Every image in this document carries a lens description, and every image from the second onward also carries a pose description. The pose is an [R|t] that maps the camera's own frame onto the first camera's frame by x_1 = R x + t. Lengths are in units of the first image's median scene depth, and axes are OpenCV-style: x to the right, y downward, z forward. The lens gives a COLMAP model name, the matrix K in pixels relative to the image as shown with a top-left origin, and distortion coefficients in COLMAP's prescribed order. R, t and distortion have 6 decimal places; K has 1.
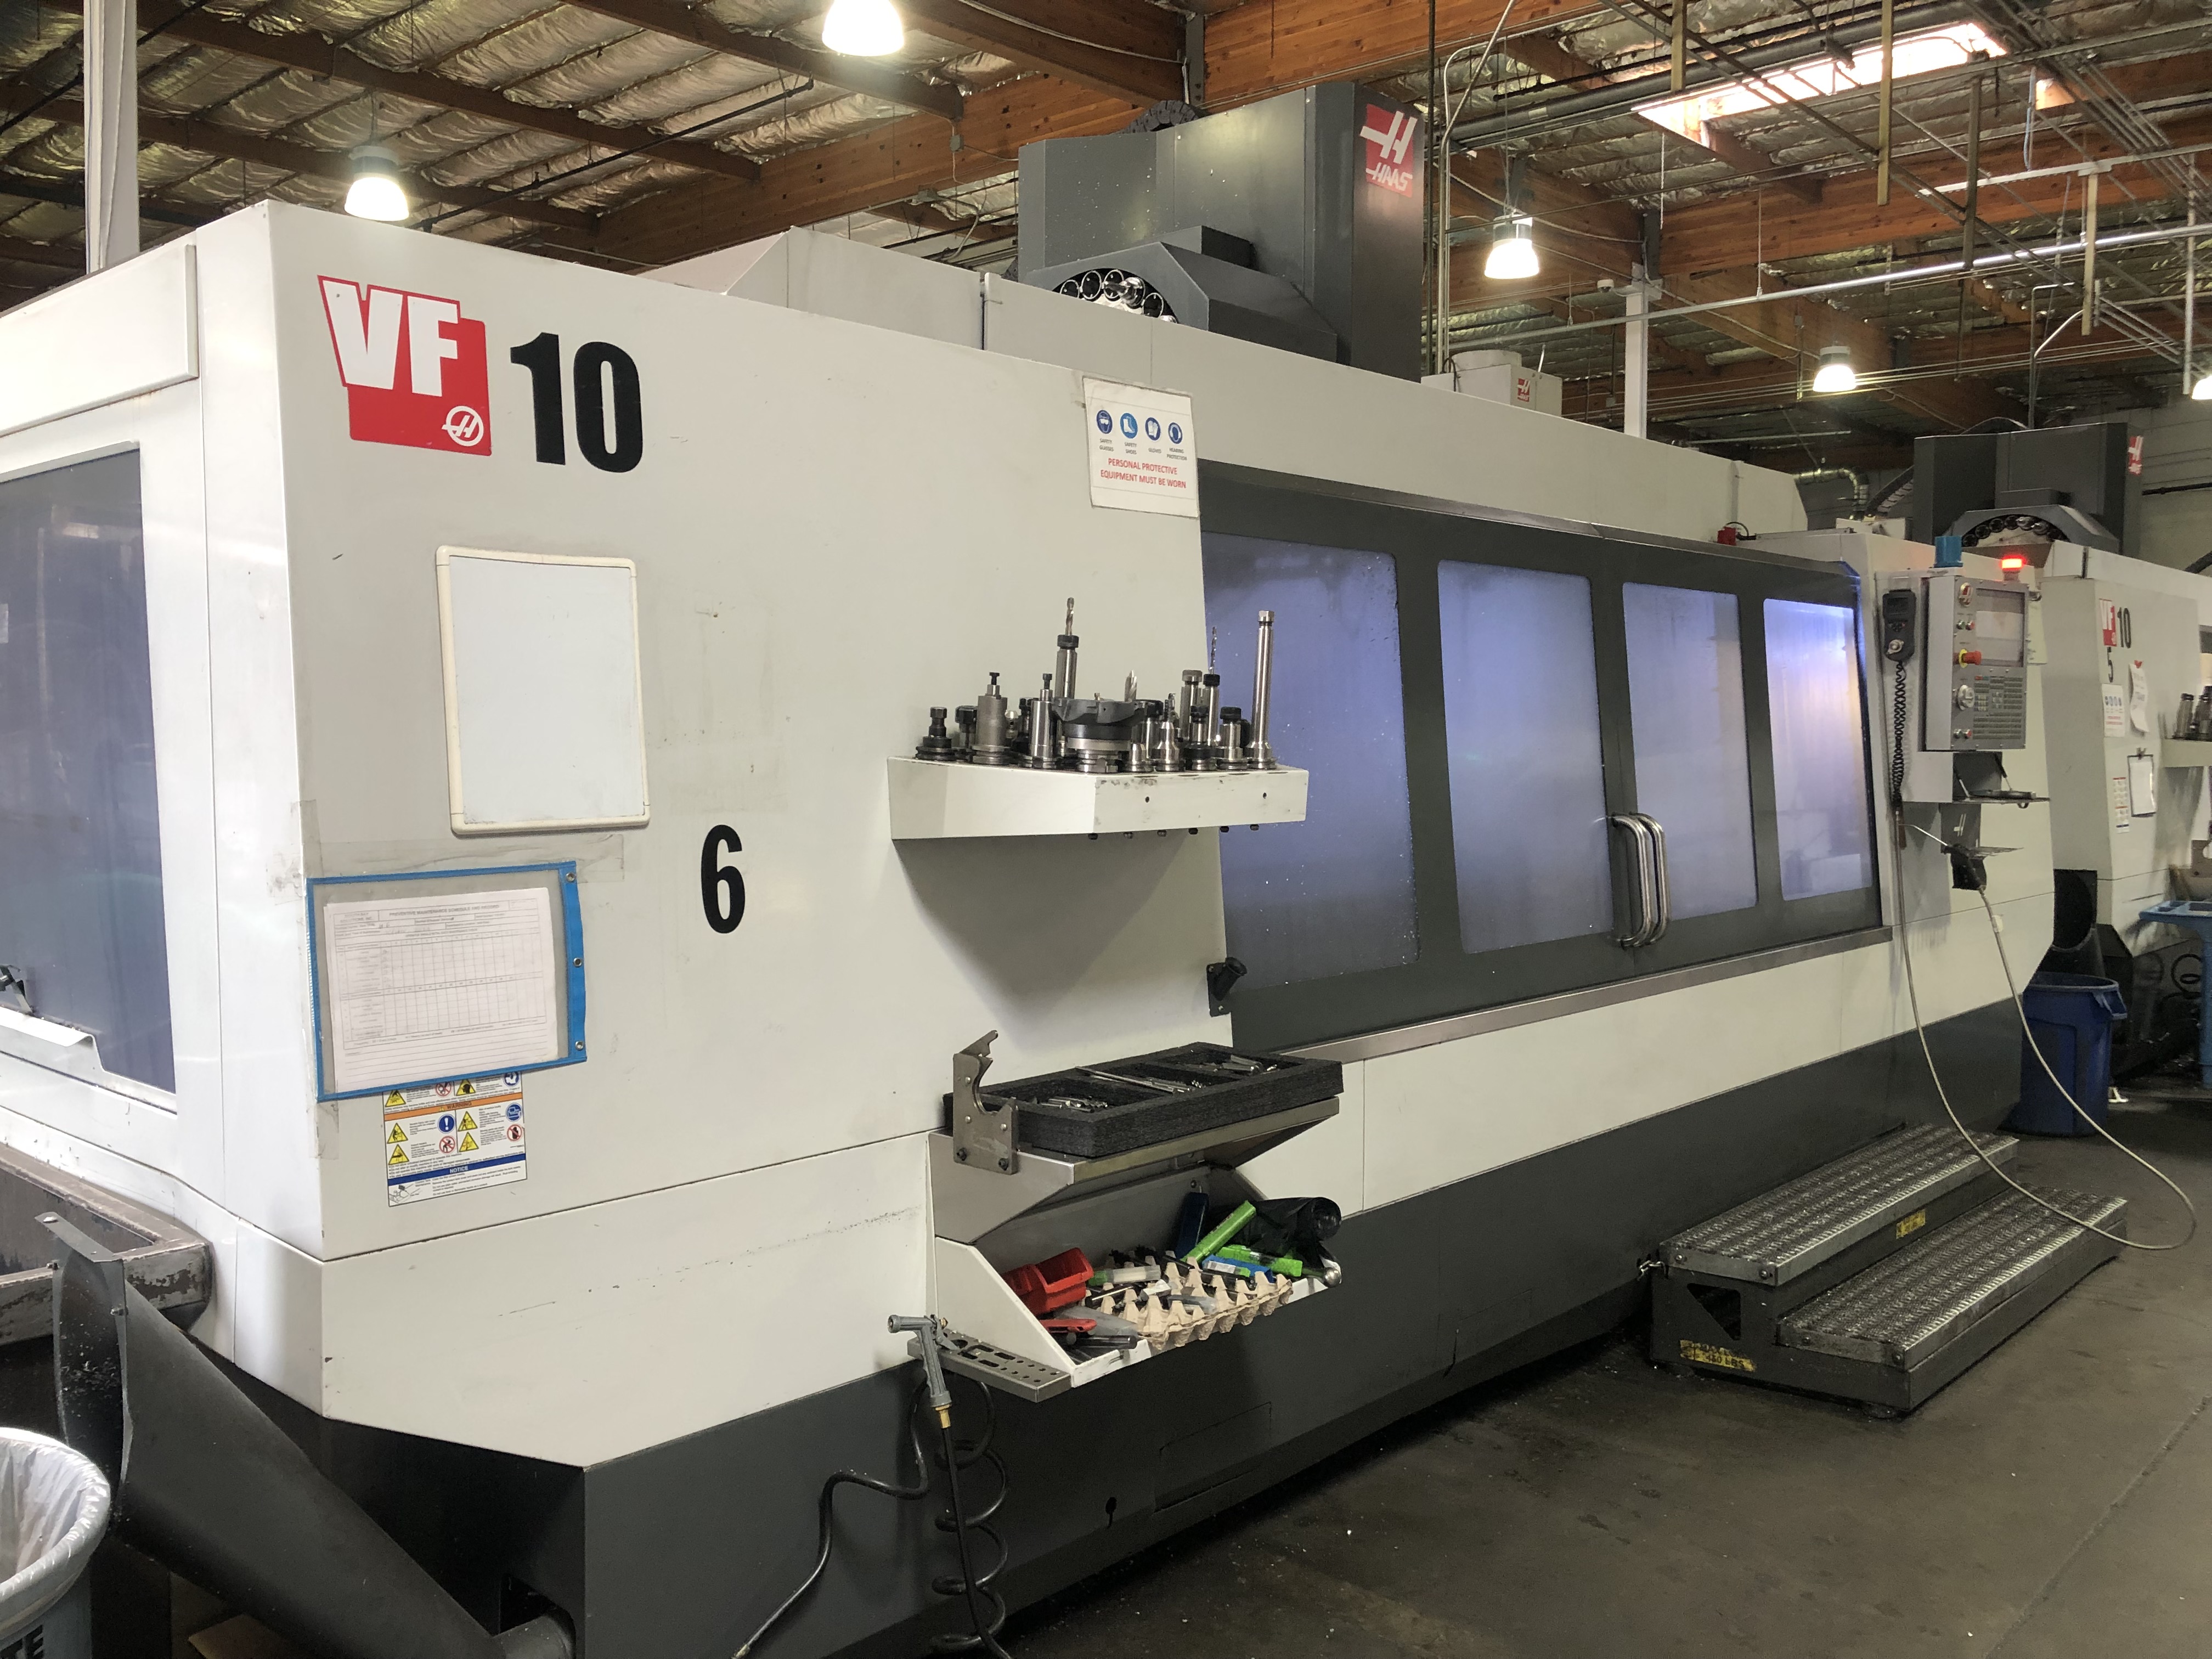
lens RADIAL K [[1825.7, 0, 1109.0], [0, 1825.7, 815.5], [0, 0, 1]] dist [0.059964, -0.057150]
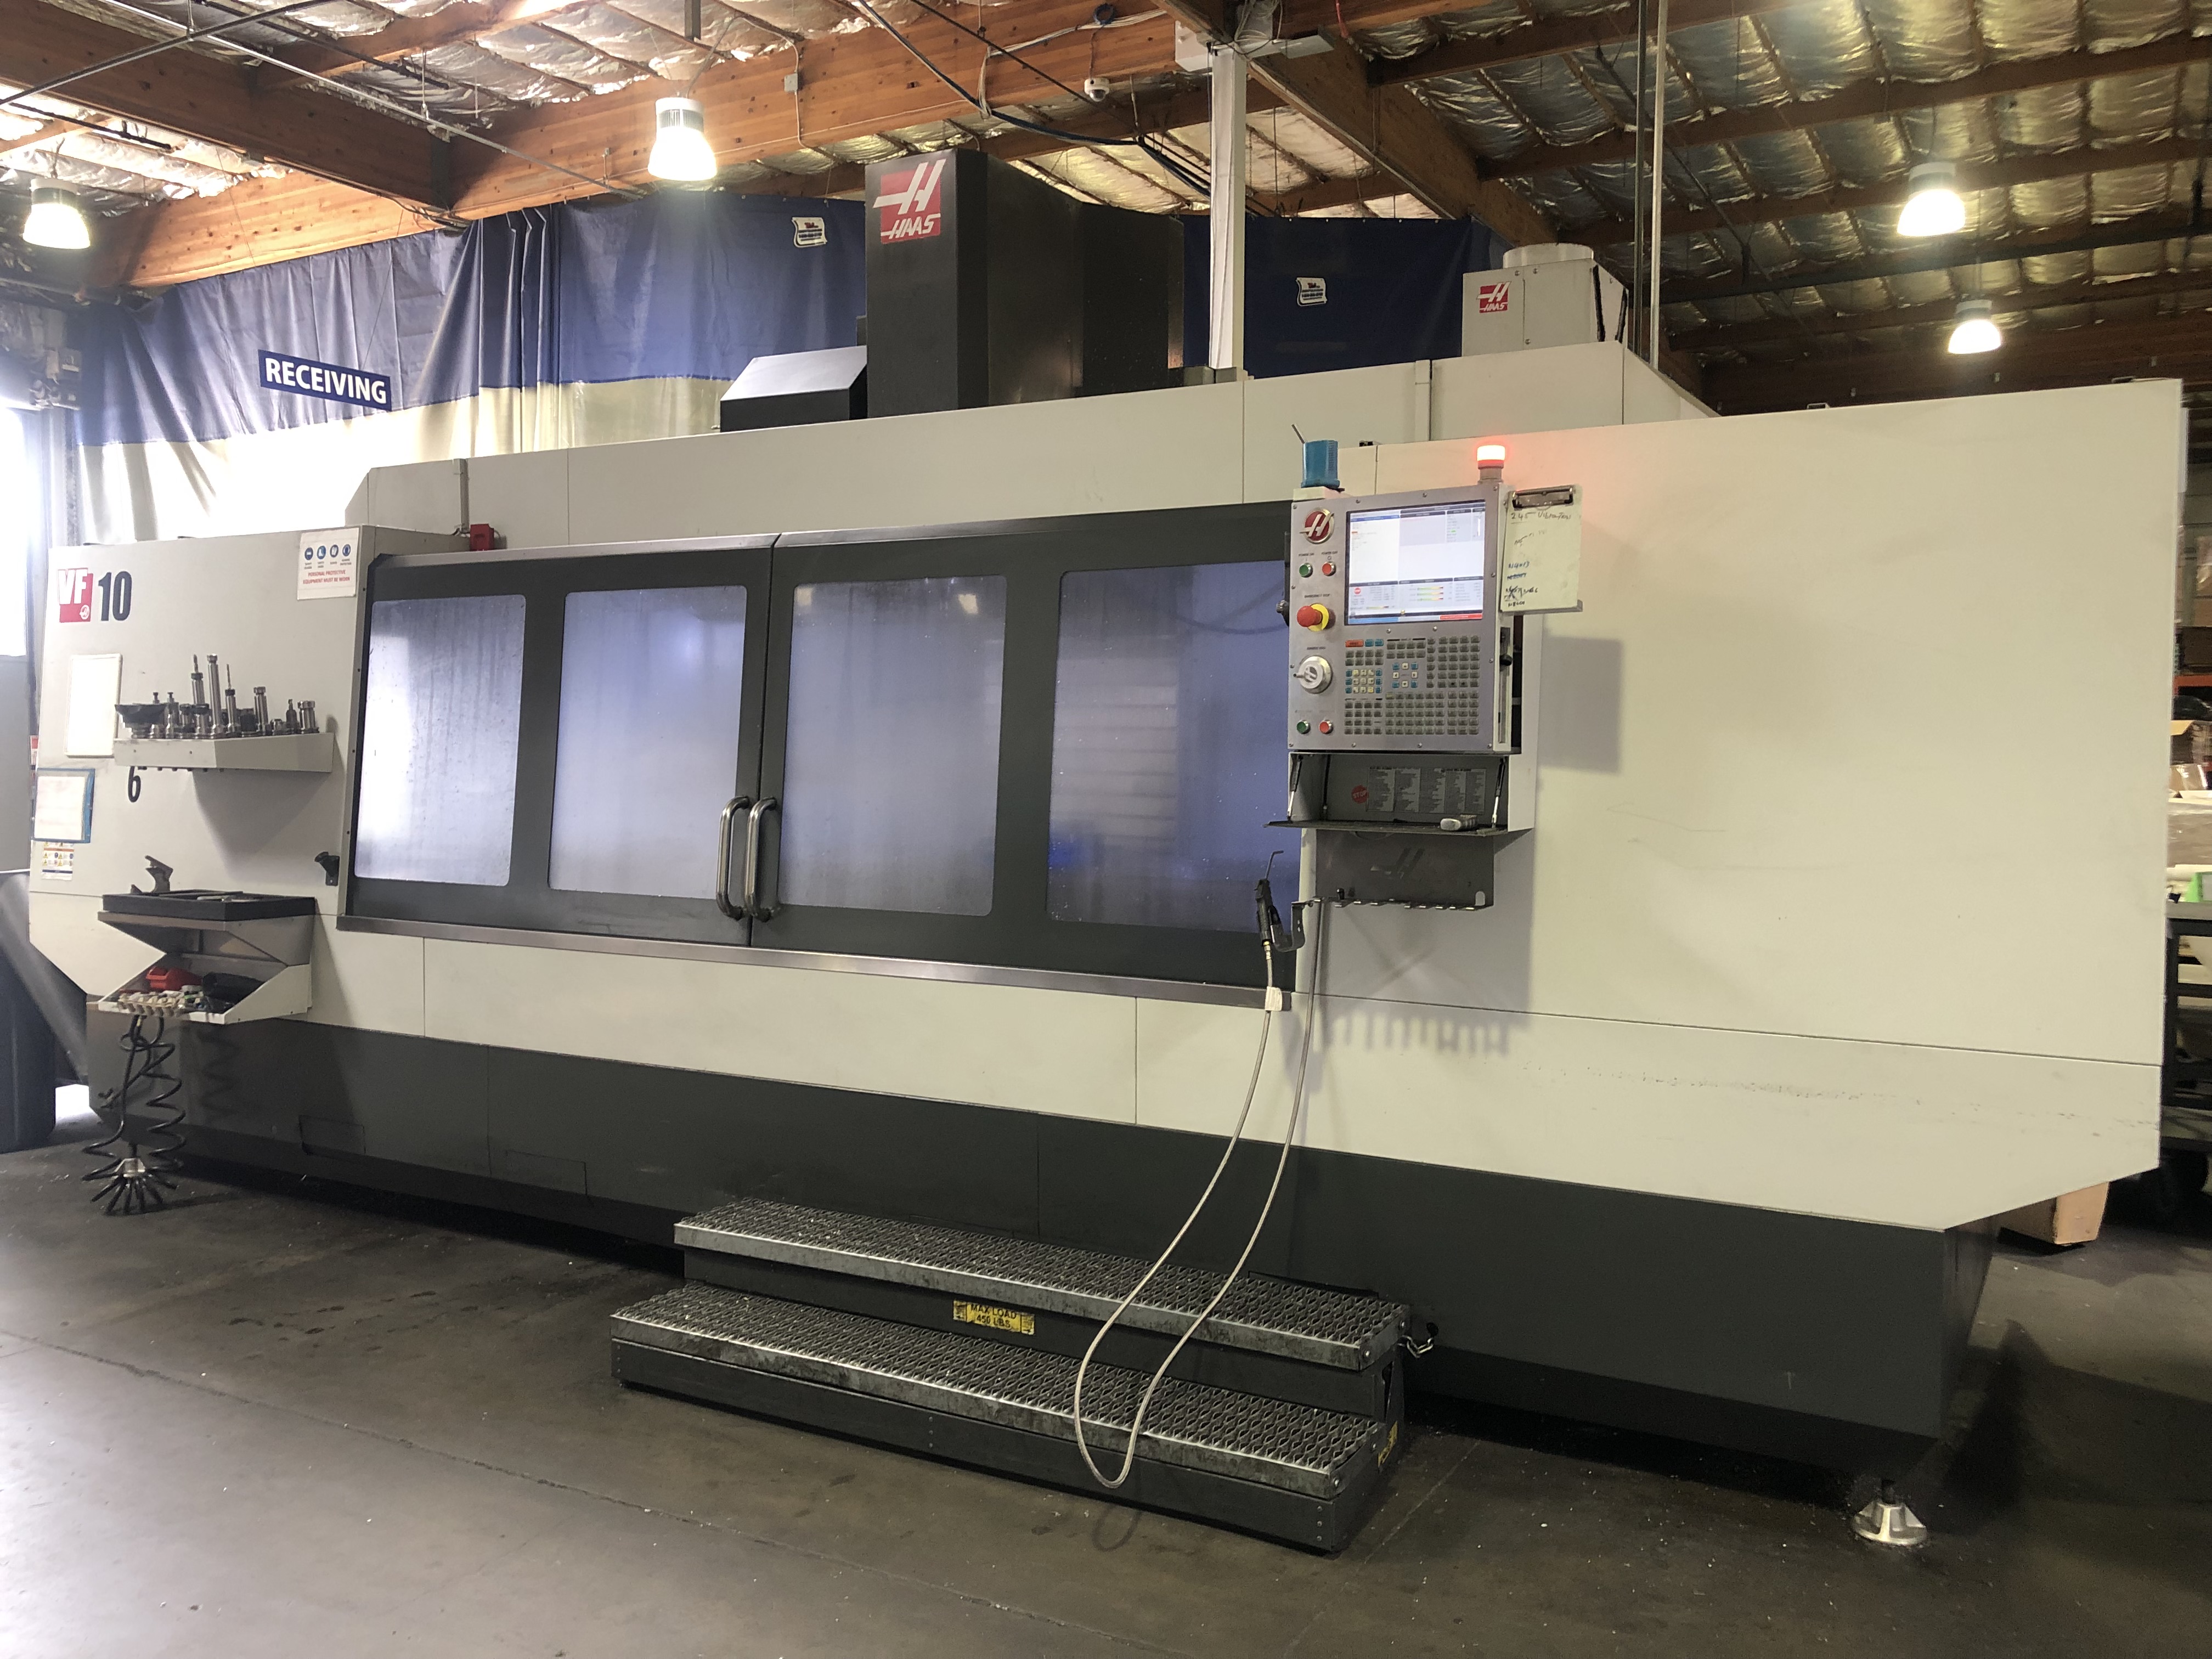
lens RADIAL K [[1829.2, 0, 1092.6], [0, 1829.2, 825.2], [0, 0, 1]] dist [0.060107, -0.100762]
pose [[0.217439, 0.045676, -0.975005, 1.922492], [-0.054166, 0.997930, 0.034670, -0.047022], [0.974570, 0.045274, 0.219463, 1.323591]]
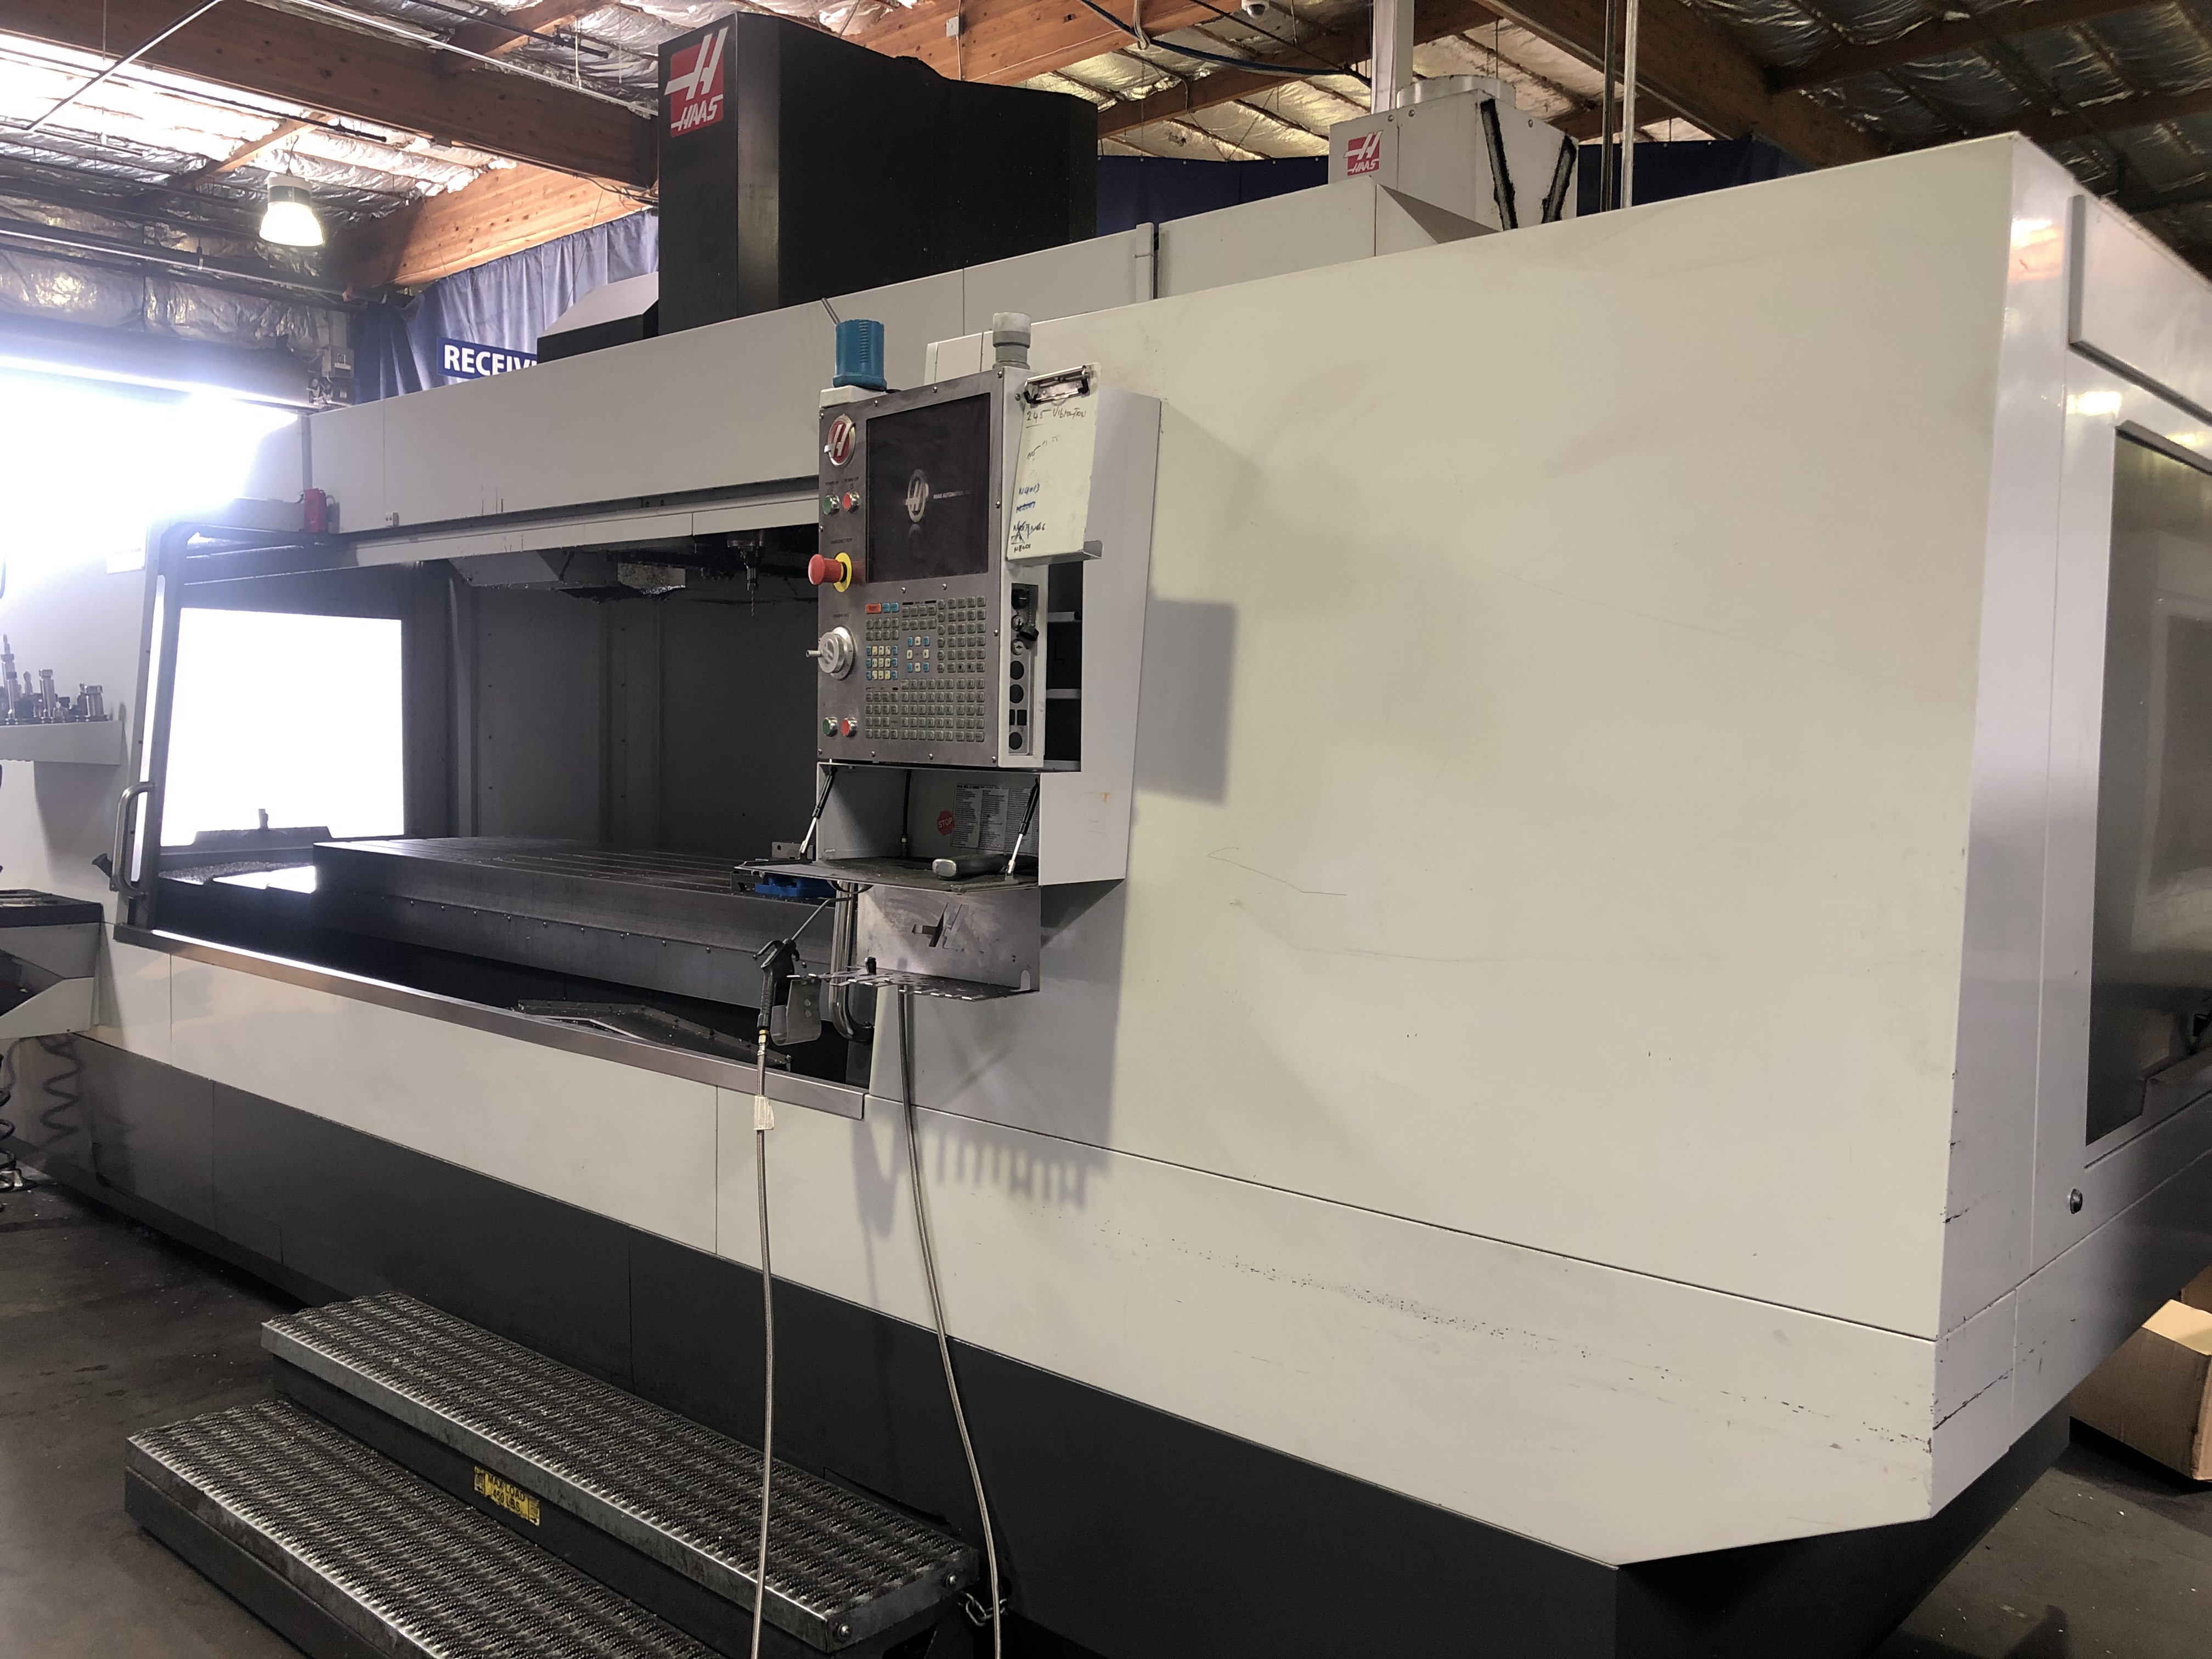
lens RADIAL K [[1838.2, 0, 1106.0], [0, 1838.2, 829.5], [0, 0, 1]] dist [0.050824, -0.061020]
pose [[-0.003919, 0.050983, -0.998692, 1.639678], [-0.068894, 0.996313, 0.051132, -0.081951], [0.997616, 0.069004, -0.000393, 1.847773]]
